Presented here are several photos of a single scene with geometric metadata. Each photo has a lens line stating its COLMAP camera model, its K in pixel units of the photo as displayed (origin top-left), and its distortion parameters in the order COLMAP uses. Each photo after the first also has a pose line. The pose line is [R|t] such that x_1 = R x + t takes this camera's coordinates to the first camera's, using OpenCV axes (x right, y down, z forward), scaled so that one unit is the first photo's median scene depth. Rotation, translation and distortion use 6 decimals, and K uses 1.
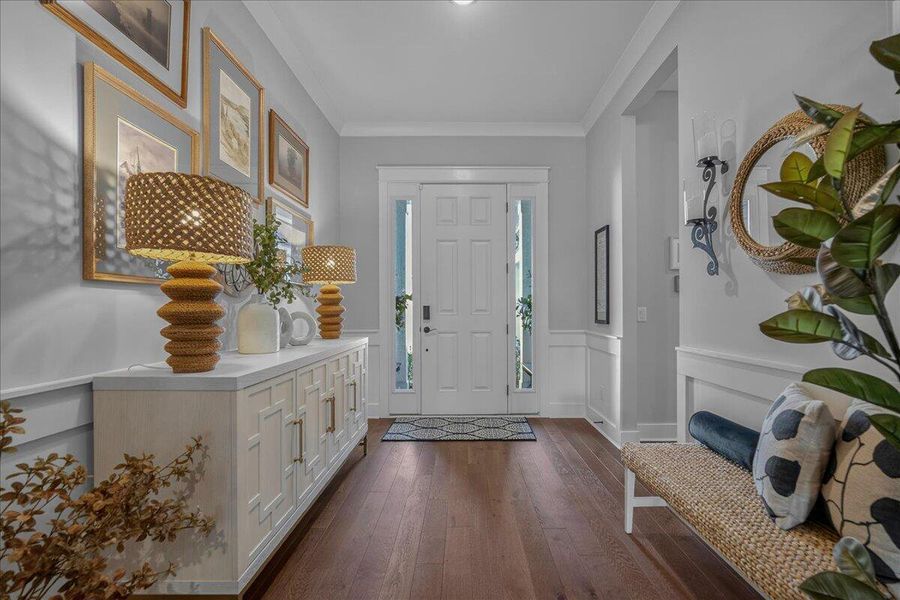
lens RADIAL K [[398.8, 0, 447.1], [0, 398.8, 305.6], [0, 0, 1]] dist [-0.000247, 0.000226]
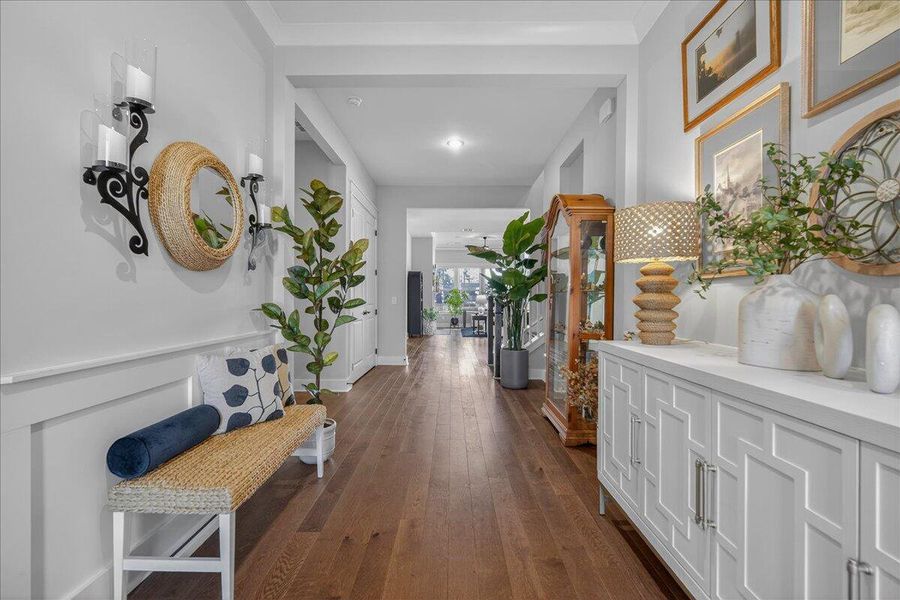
lens RADIAL K [[389.6, 0, 450.0], [0, 389.6, 300.0], [0, 0, 1]] dist [-0.005130, 0.000701]
pose [[-0.999507, -0.004156, -0.031118, 0.078628], [-0.004243, 0.999987, 0.002724, 0.010227], [0.031106, 0.002855, -0.999512, 1.791688]]
